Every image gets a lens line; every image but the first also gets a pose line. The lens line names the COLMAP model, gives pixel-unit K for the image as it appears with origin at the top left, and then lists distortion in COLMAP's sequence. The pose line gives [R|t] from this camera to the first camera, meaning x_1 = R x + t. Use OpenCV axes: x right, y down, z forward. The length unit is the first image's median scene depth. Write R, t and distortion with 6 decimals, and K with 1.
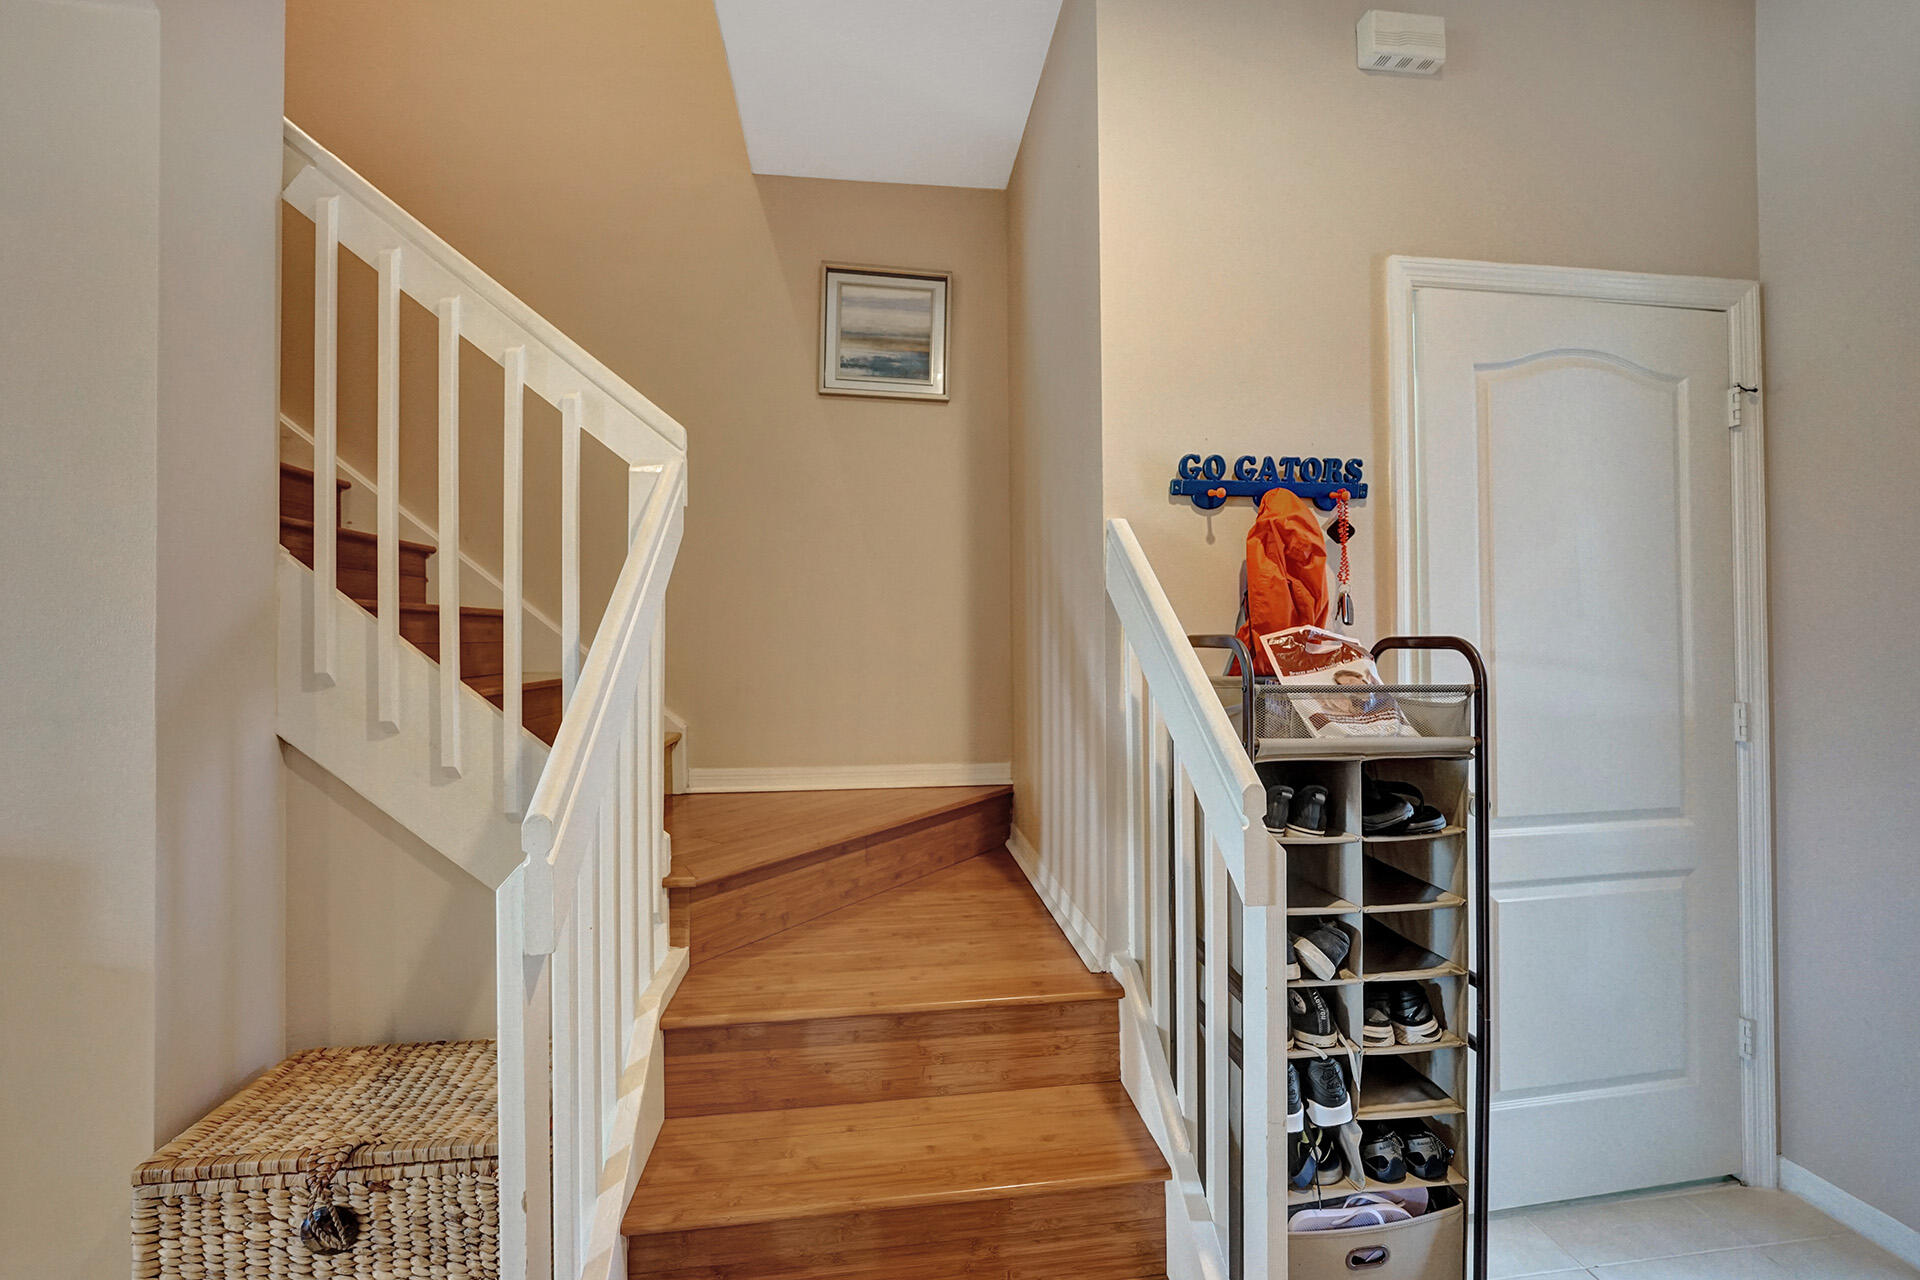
lens RADIAL K [[815.7, 0, 963.0], [0, 815.7, 619.7], [0, 0, 1]] dist [-0.000604, 0.000292]
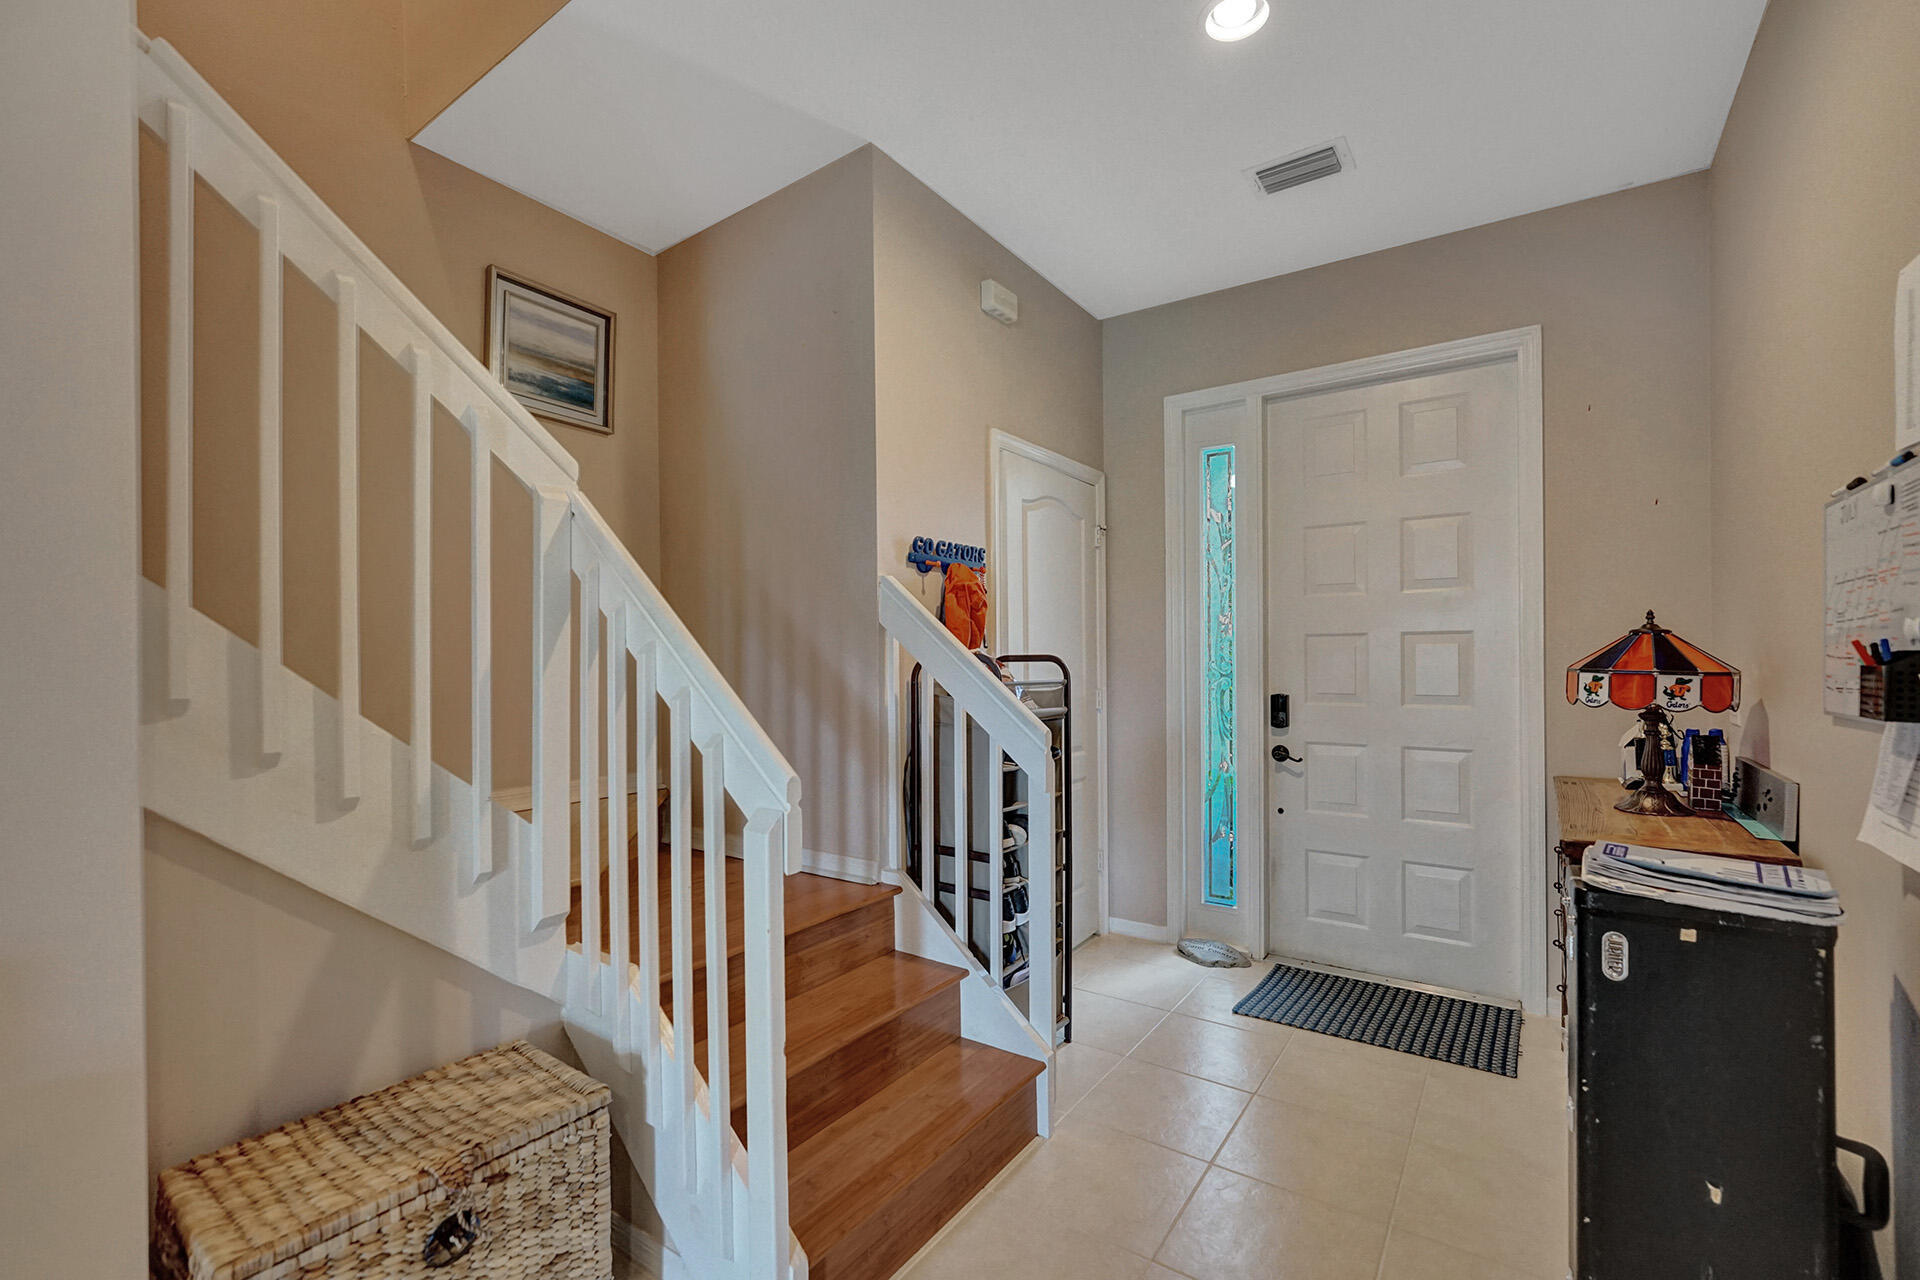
lens RADIAL K [[833.8, 0, 960.0], [0, 833.8, 640.0], [0, 0, 1]] dist [0.002326, 0.000200]
pose [[0.678869, 0.010973, 0.734177, -0.818166], [-0.015223, 0.999884, -0.000868, -0.007923], [-0.734102, -0.010587, 0.678957, -0.124642]]
